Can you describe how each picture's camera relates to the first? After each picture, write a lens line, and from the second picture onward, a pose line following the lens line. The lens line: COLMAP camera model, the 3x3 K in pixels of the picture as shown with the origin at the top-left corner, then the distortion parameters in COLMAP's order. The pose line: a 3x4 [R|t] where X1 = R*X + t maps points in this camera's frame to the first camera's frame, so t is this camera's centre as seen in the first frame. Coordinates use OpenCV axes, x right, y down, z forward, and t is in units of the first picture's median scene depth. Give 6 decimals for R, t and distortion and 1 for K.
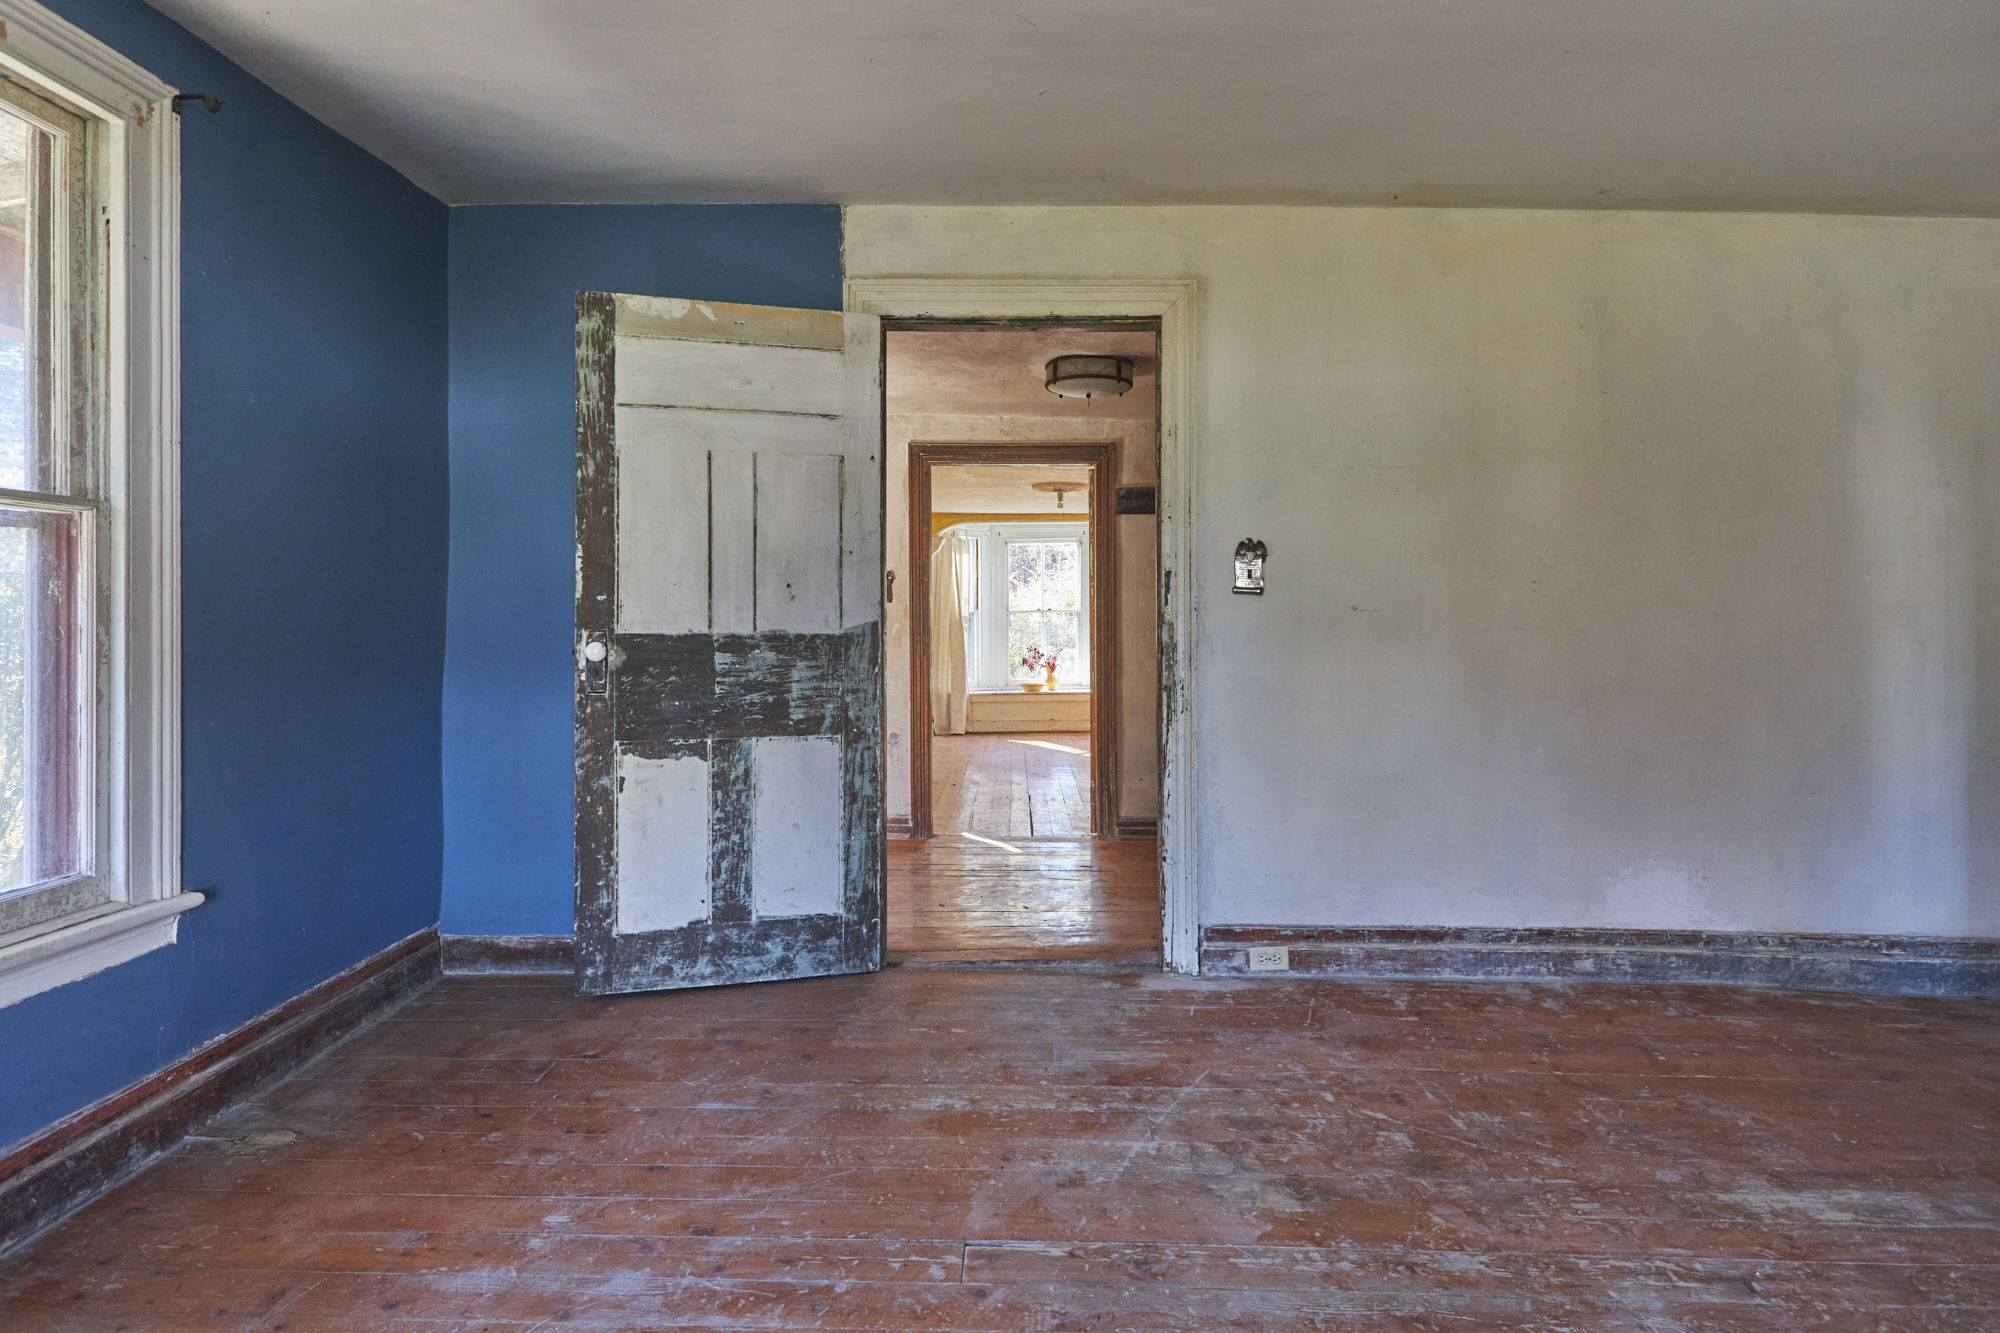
lens RADIAL K [[1018.0, 0, 986.5], [0, 1018.0, 642.6], [0, 0, 1]] dist [0.004387, -0.002759]
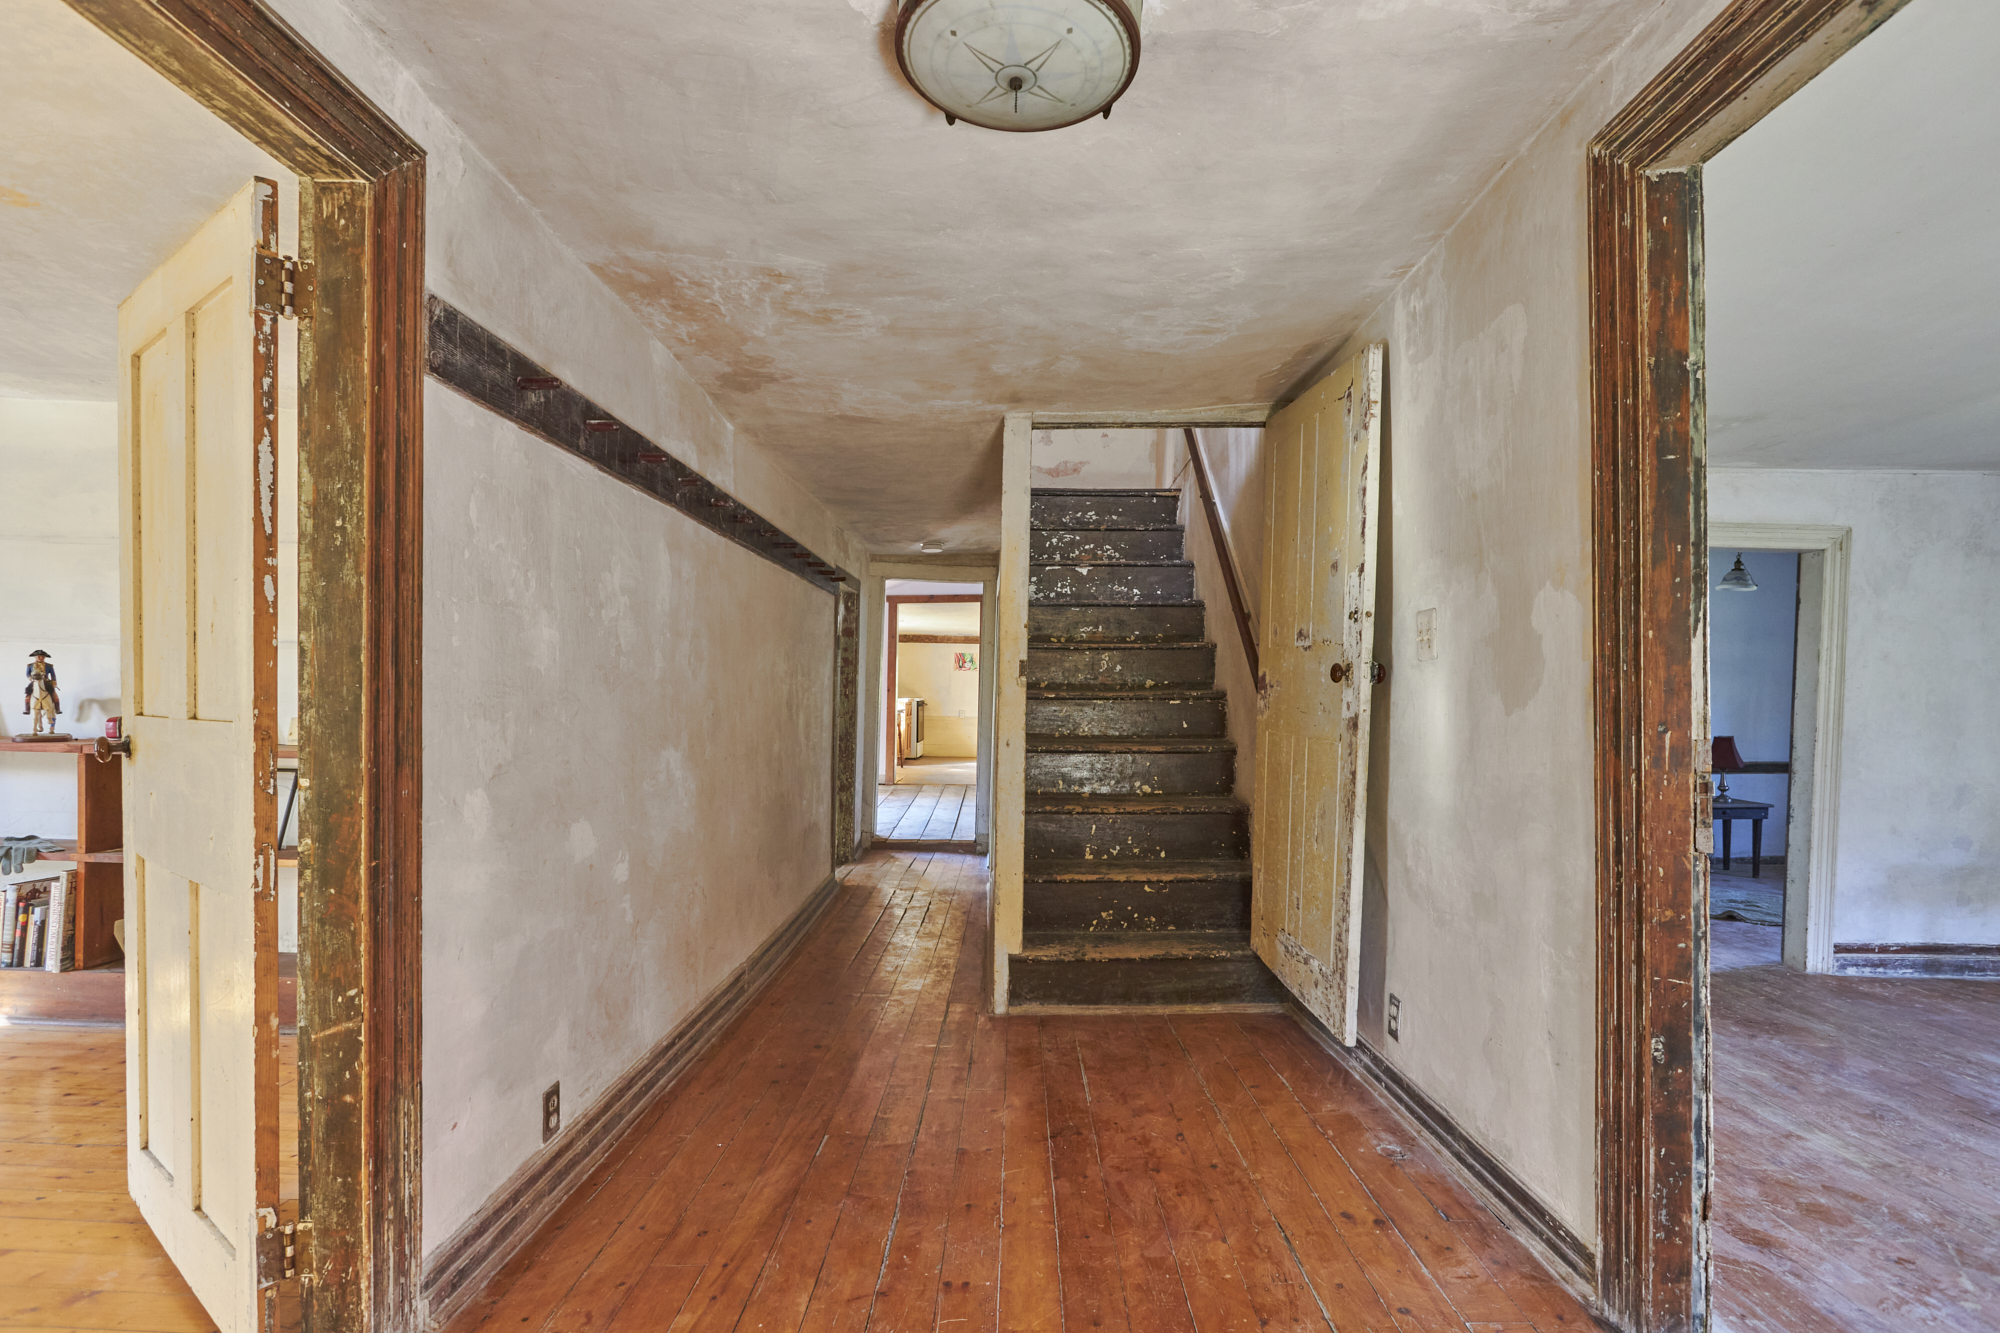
lens RADIAL K [[1097.5, 0, 1002.0], [0, 1097.5, 675.9], [0, 0, 1]] dist [-0.002896, -0.001025]
pose [[-0.022789, -0.000028, 0.999740, -0.515636], [0.013674, 0.999906, 0.000340, -0.056509], [-0.999647, 0.013678, -0.022786, 1.833126]]
